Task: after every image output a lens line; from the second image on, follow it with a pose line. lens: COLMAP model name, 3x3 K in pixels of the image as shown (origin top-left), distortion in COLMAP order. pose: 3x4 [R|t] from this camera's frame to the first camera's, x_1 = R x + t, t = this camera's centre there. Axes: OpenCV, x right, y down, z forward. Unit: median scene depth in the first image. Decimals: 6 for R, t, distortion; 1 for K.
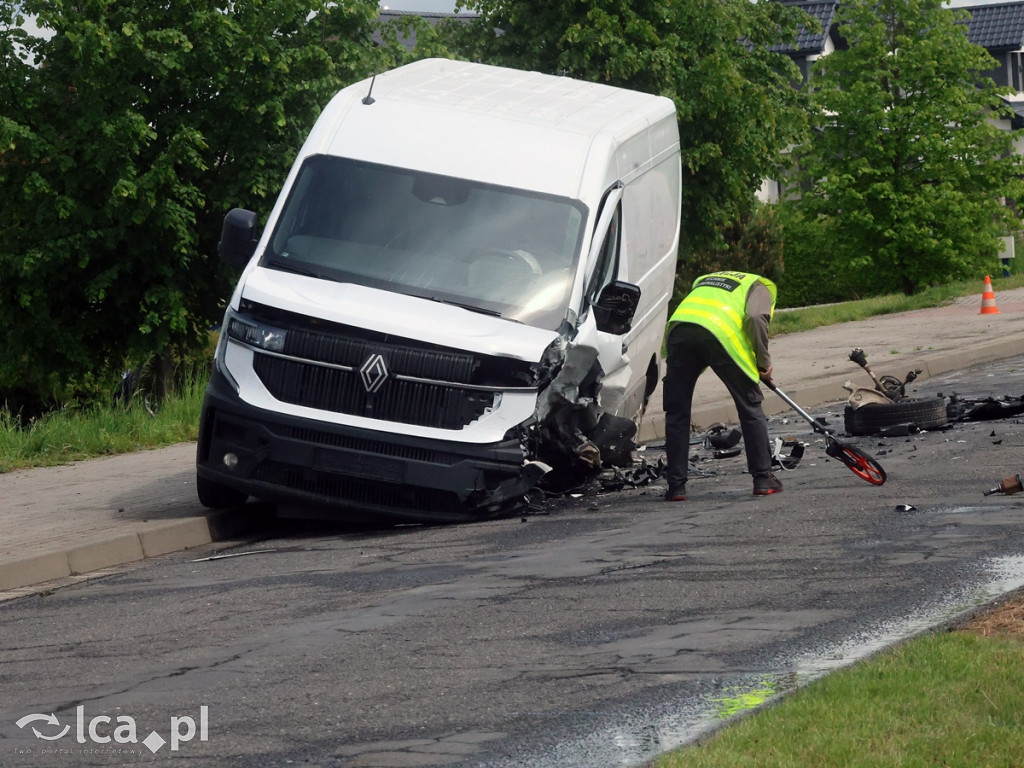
lens RADIAL K [[4669.0, 0, 512.0], [0, 4669.0, 384.0], [0, 0, 1]] dist [0.473776, 4.176147]
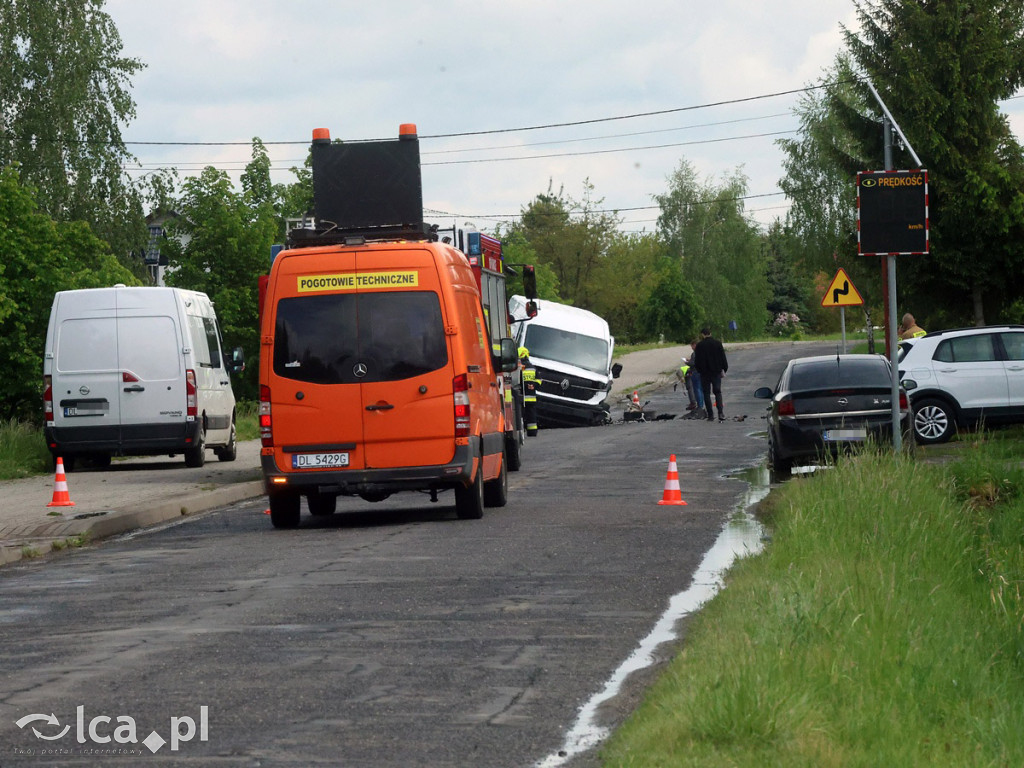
lens RADIAL K [[4669.0, 0, 512.0], [0, 4669.0, 384.0], [0, 0, 1]] dist [0.473776, 4.176147]
pose [[0.964798, 0.041393, 0.259715, -0.996528], [-0.029722, 0.998371, -0.048706, 0.172665], [-0.261308, 0.039272, 0.964456, -2.454083]]
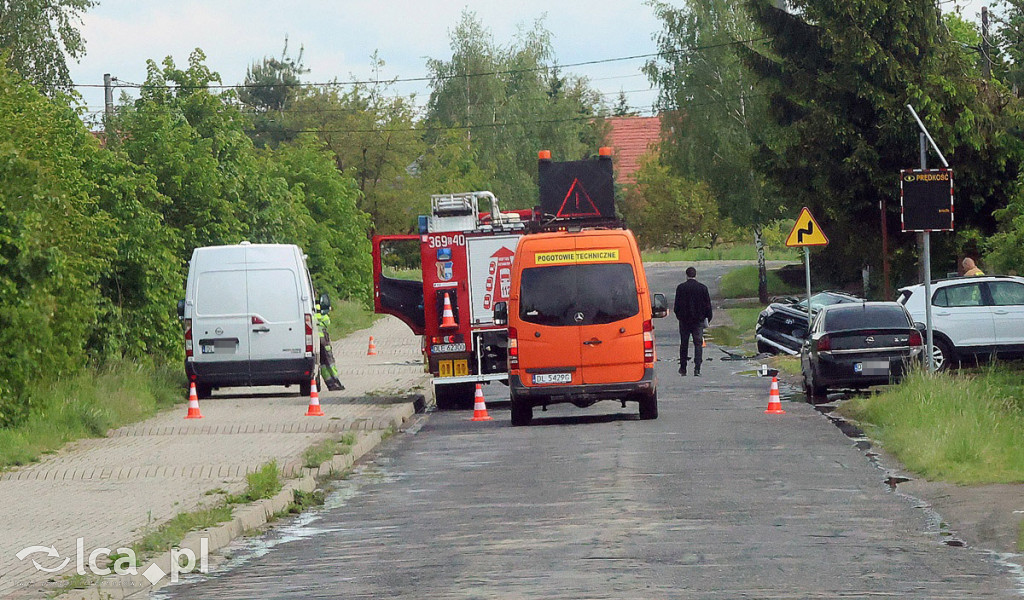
lens RADIAL K [[6744.7, 0, 306.1], [0, 6744.7, 179.2], [0, 0, 1]] dist [0.437703, 23.415895]
pose [[0.960418, 0.045913, 0.274752, -1.581529], [-0.027571, 0.997148, -0.070255, 0.249340], [-0.277194, 0.059899, 0.958945, -3.842318]]
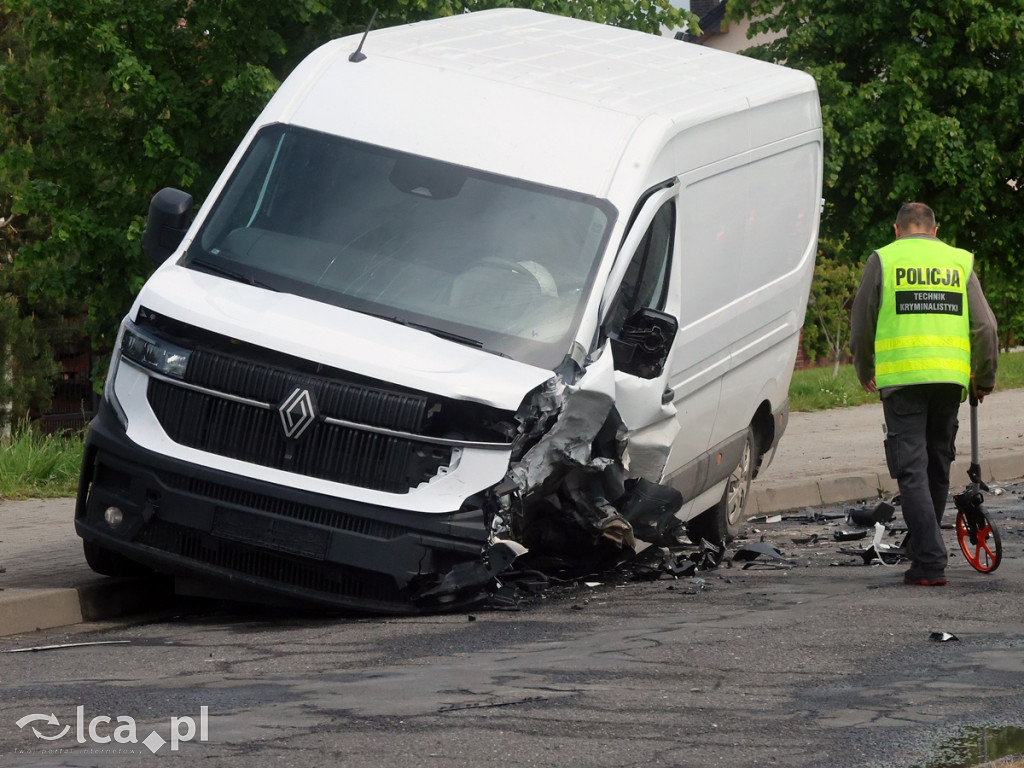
lens RADIAL K [[5189.7, 0, 574.3], [0, 5189.7, 383.3], [0, 0, 1]] dist [0.630768, 3.326449]
pose [[0.993198, 0.054386, -0.102954, 0.100840], [-0.054241, 0.998519, 0.004212, -0.013020], [0.103031, 0.001401, 0.994677, 0.157079]]
